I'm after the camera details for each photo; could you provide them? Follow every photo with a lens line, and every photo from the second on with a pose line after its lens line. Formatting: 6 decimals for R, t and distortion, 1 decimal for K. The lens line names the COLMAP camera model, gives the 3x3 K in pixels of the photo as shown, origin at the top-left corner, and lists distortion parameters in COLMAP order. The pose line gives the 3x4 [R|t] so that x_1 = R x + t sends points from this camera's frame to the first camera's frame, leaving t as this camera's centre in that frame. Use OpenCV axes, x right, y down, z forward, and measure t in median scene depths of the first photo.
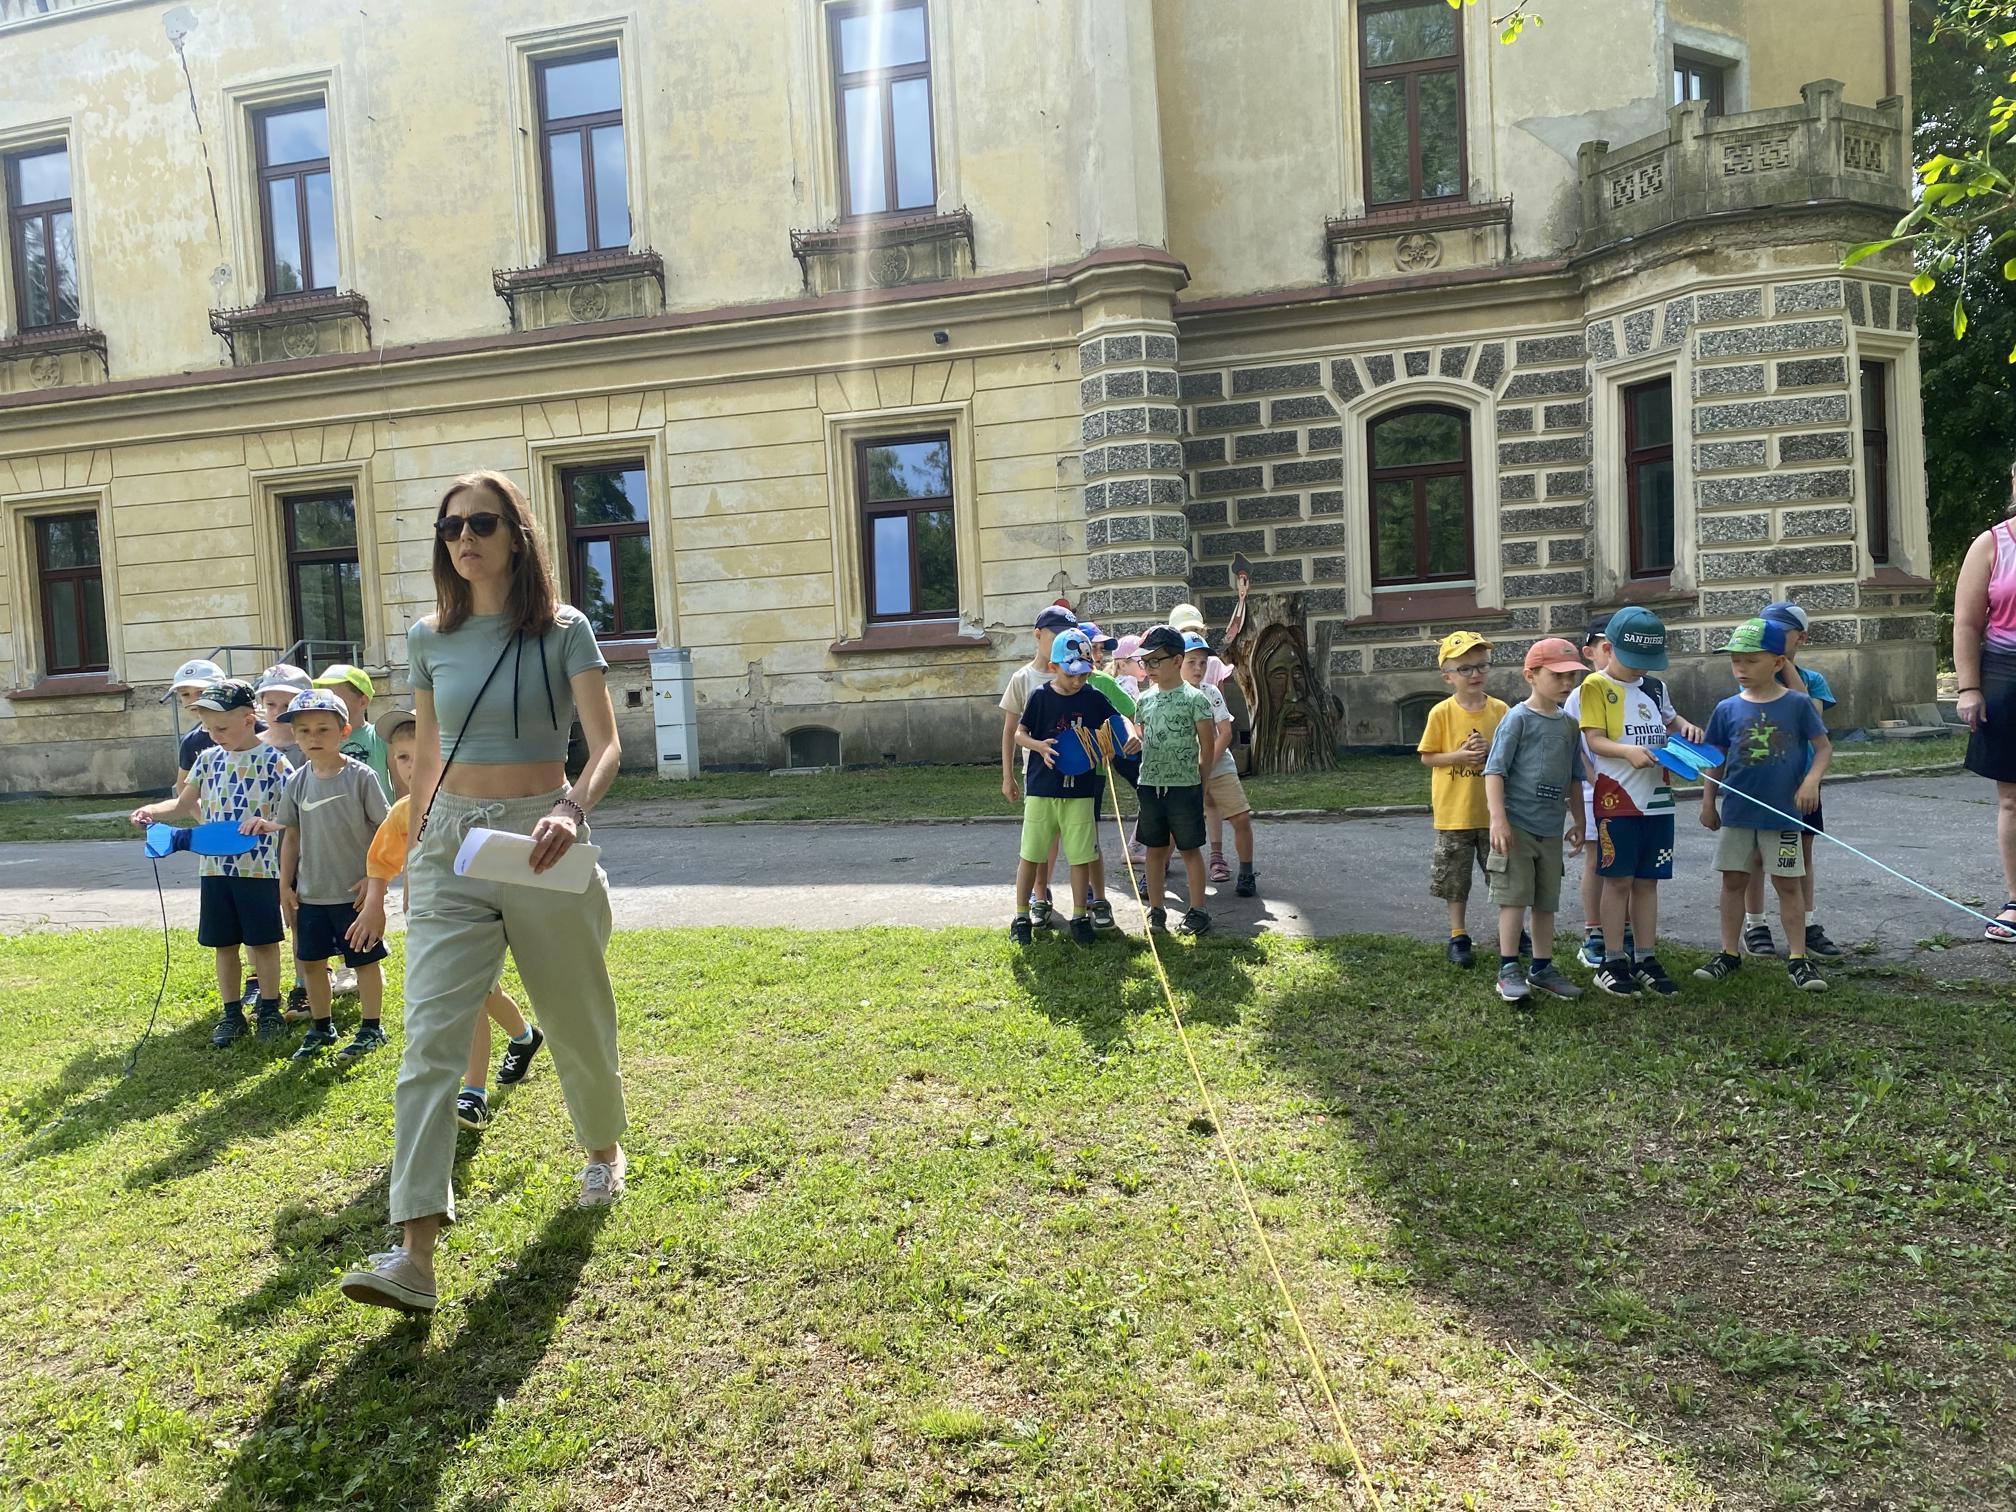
lens RADIAL K [[1527.4, 0, 1016.9], [0, 1527.4, 755.6], [0, 0, 1]] dist [0.030440, -0.046299]
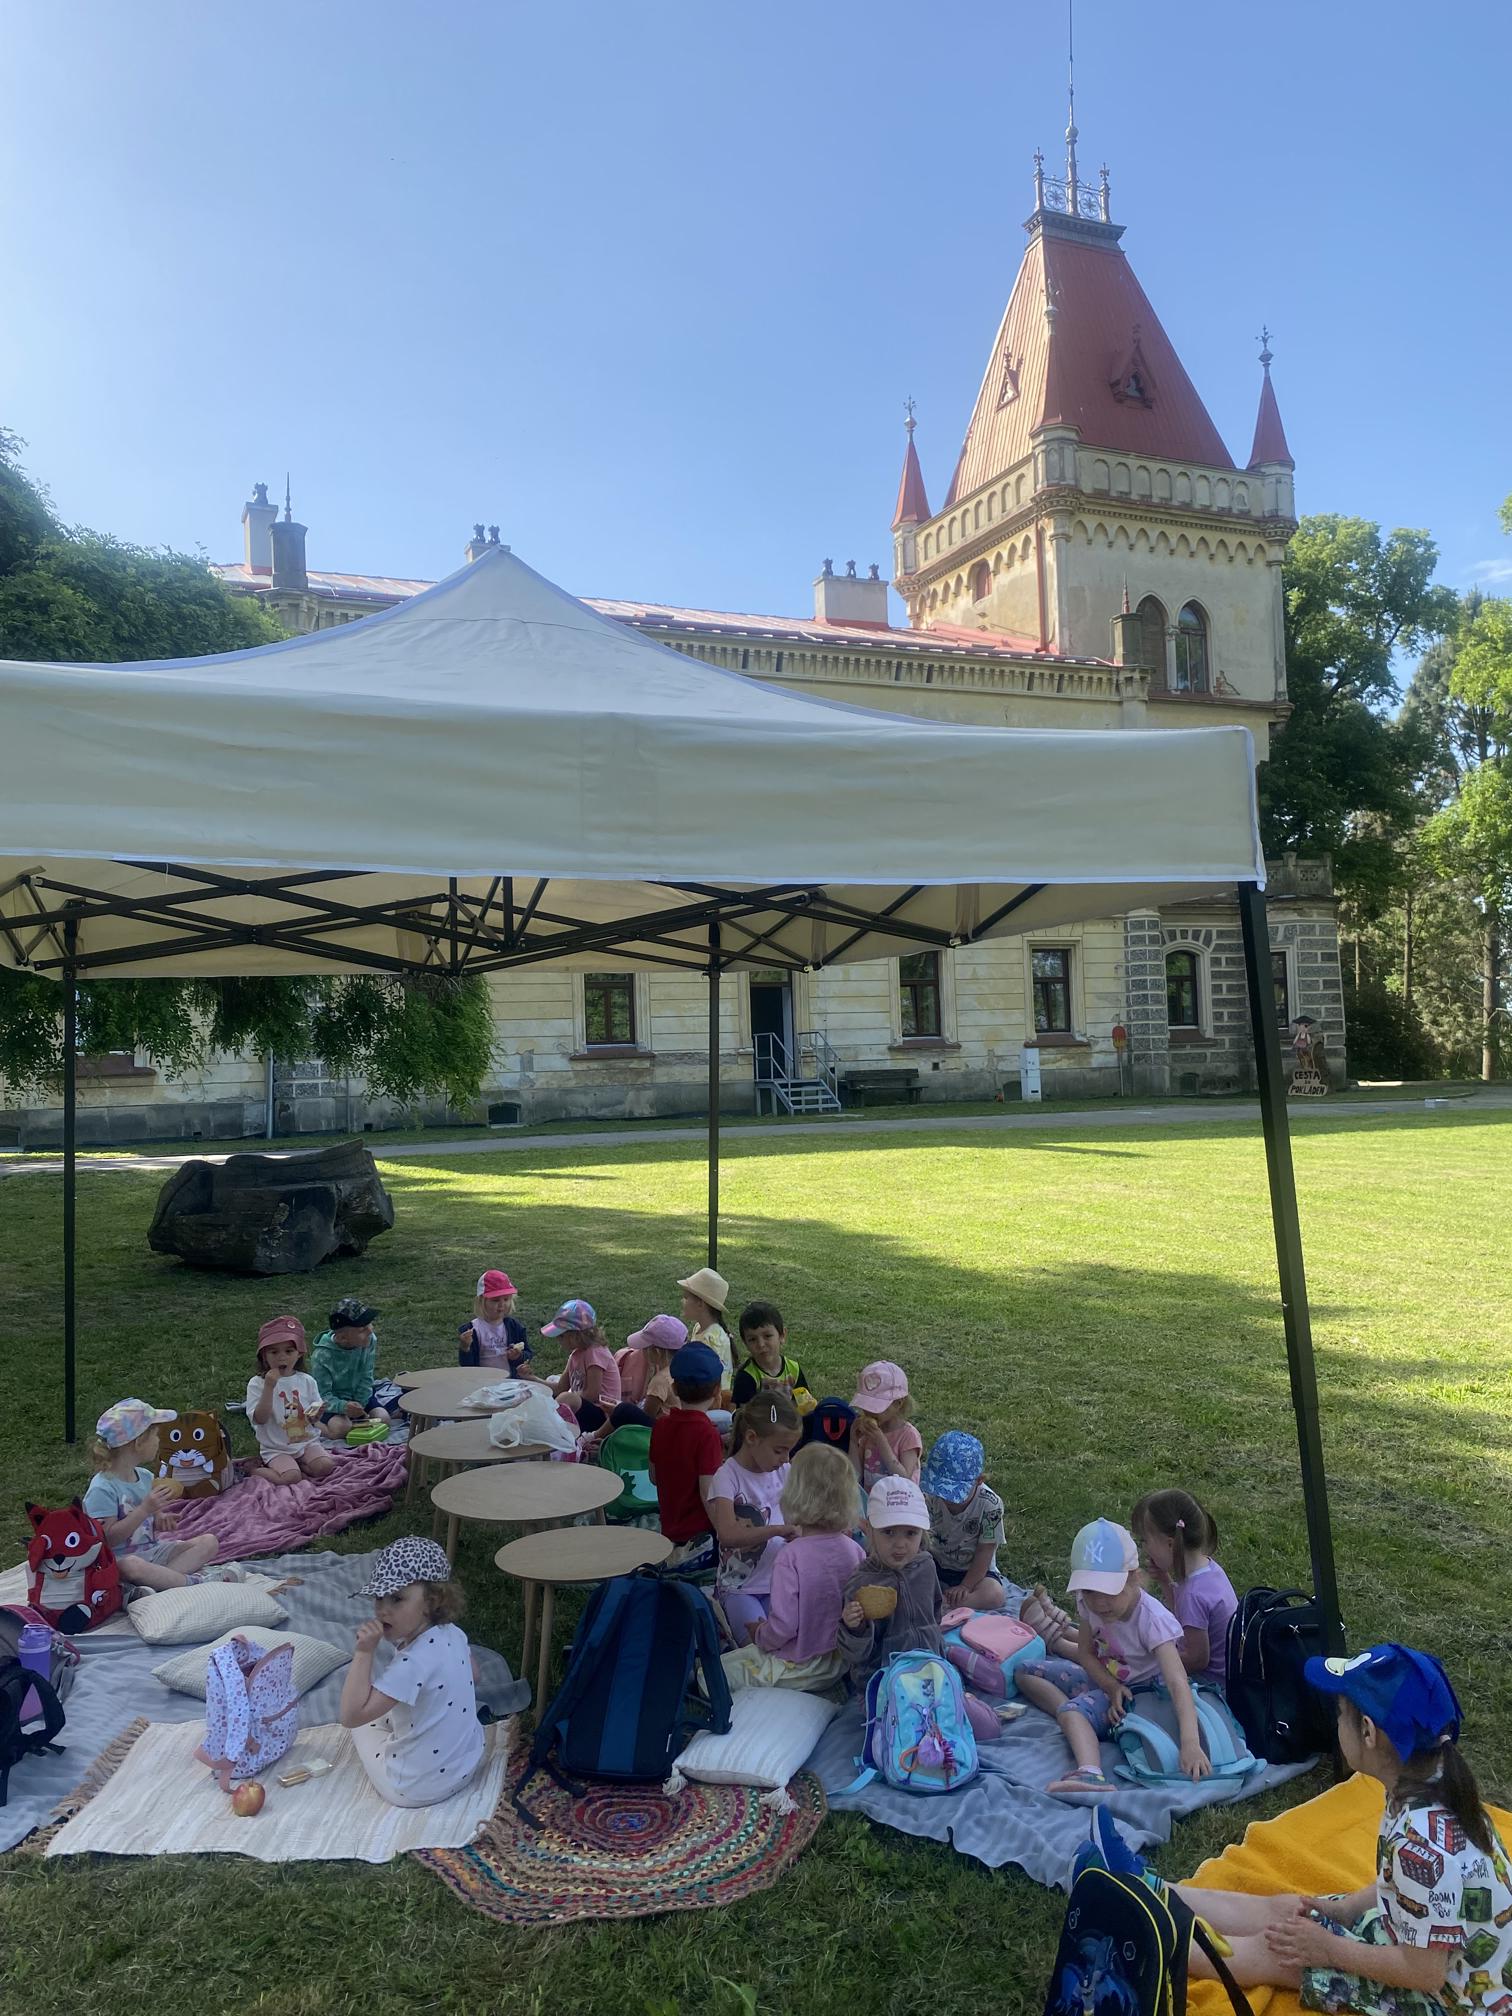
lens RADIAL K [[1527.4, 0, 755.6], [0, 1527.4, 1030.0], [0, 0, 1]] dist [0.030440, -0.046299]
pose [[0.787378, 0.040533, 0.615137, -1.729607], [0.023840, 0.995088, -0.096085, 0.106063], [-0.616010, 0.090320, 0.782543, -0.442093]]
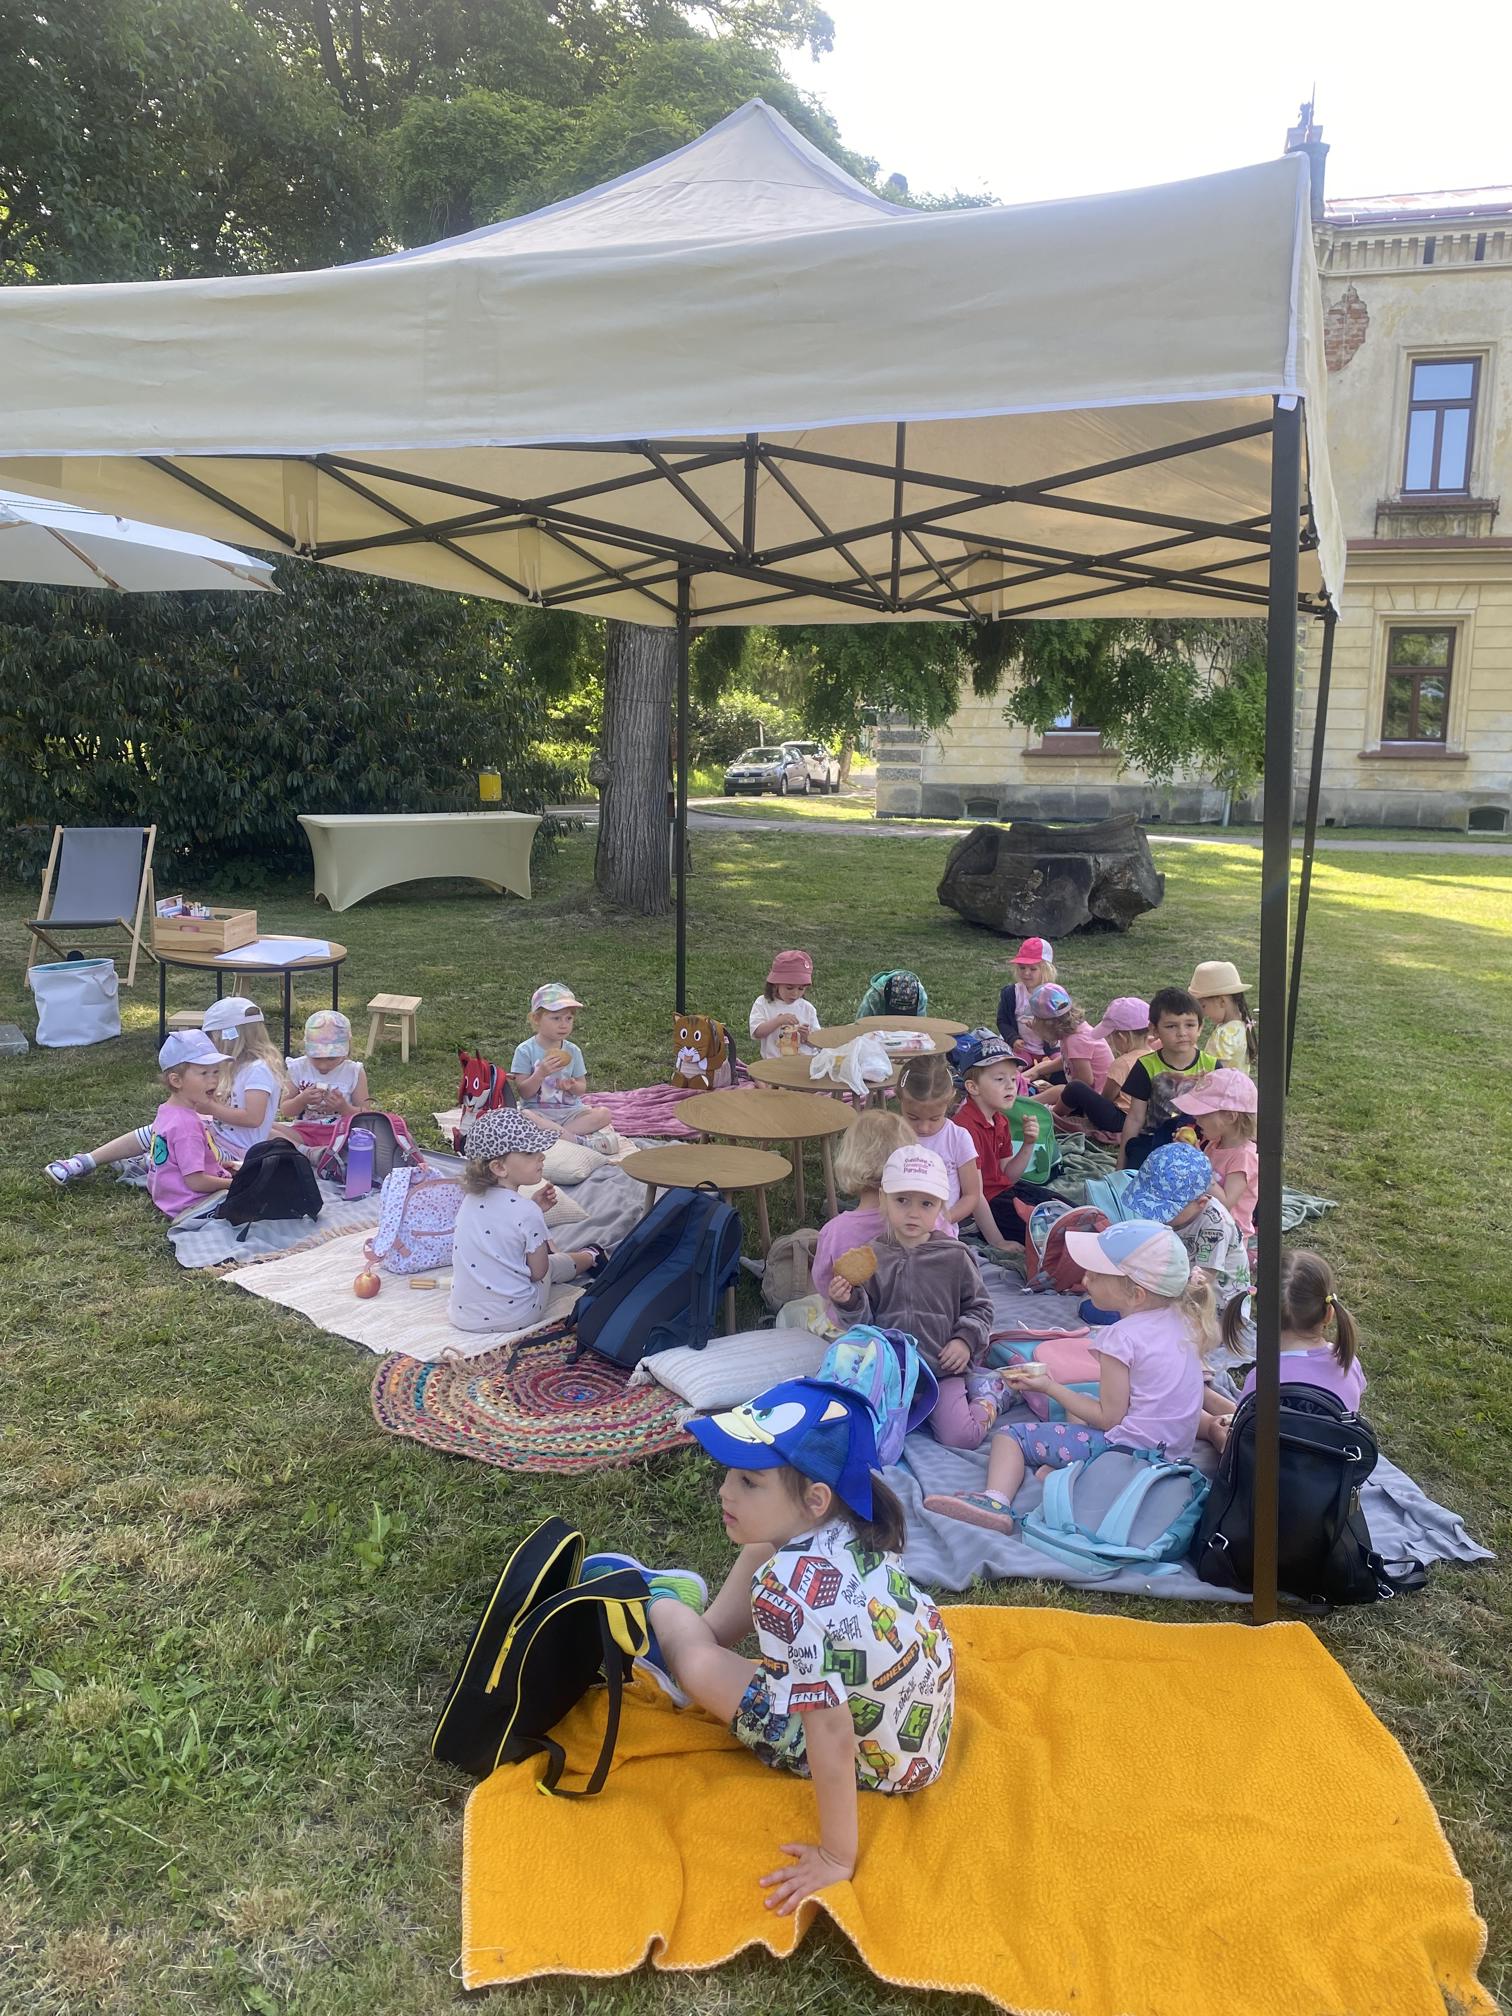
lens RADIAL K [[1527.4, 0, 766.1], [0, 1527.4, 1020.1], [0, 0, 1]] dist [0.030440, -0.046299]
pose [[0.997420, 0.071784, -0.001013, -1.588531], [-0.071250, 0.991540, 0.108496, 0.113410], [0.008793, -0.108144, 0.994096, -0.470989]]
